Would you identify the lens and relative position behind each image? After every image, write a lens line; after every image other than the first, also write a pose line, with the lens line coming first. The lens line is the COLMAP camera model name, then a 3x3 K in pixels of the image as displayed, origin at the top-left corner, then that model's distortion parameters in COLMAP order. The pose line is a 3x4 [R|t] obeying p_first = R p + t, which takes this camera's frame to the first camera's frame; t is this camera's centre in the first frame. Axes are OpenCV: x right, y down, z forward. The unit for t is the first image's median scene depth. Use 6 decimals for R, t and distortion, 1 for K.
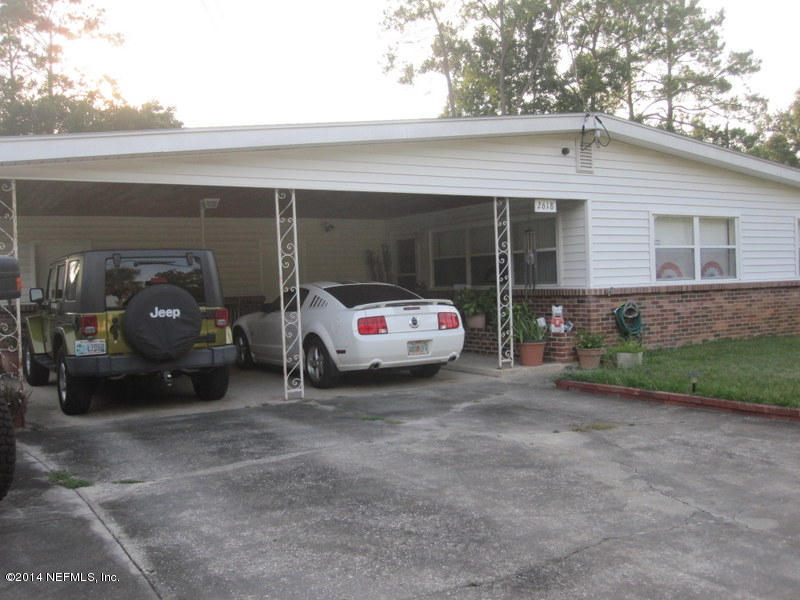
lens RADIAL K [[774.8, 0, 401.1], [0, 774.8, 300.7], [0, 0, 1]] dist [-0.062788, 0.000000]
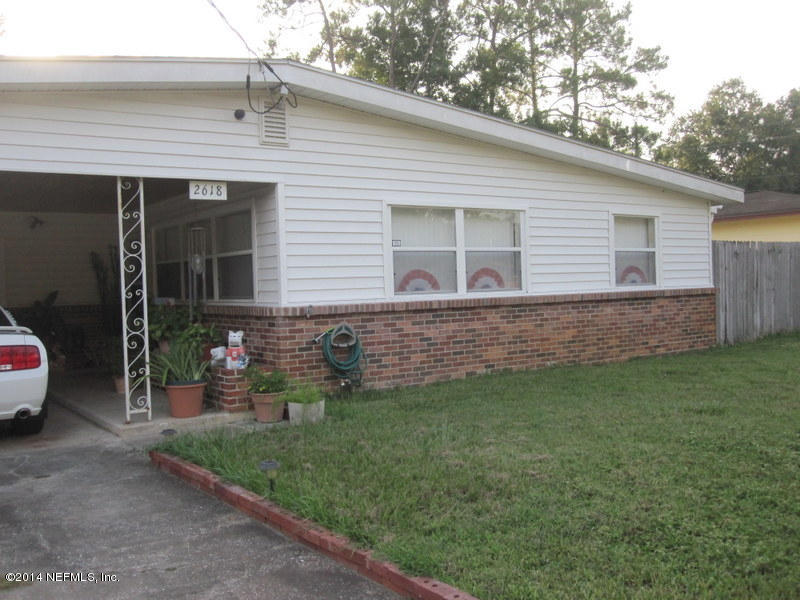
lens RADIAL K [[774.8, 0, 401.2], [0, 774.8, 293.1], [0, 0, 1]] dist [-0.062788, 0.000000]
pose [[0.997286, 0.002311, 0.073593, 0.273146], [-0.001464, 0.999932, -0.011559, -0.018251], [-0.073614, 0.011420, 0.997221, 0.248116]]
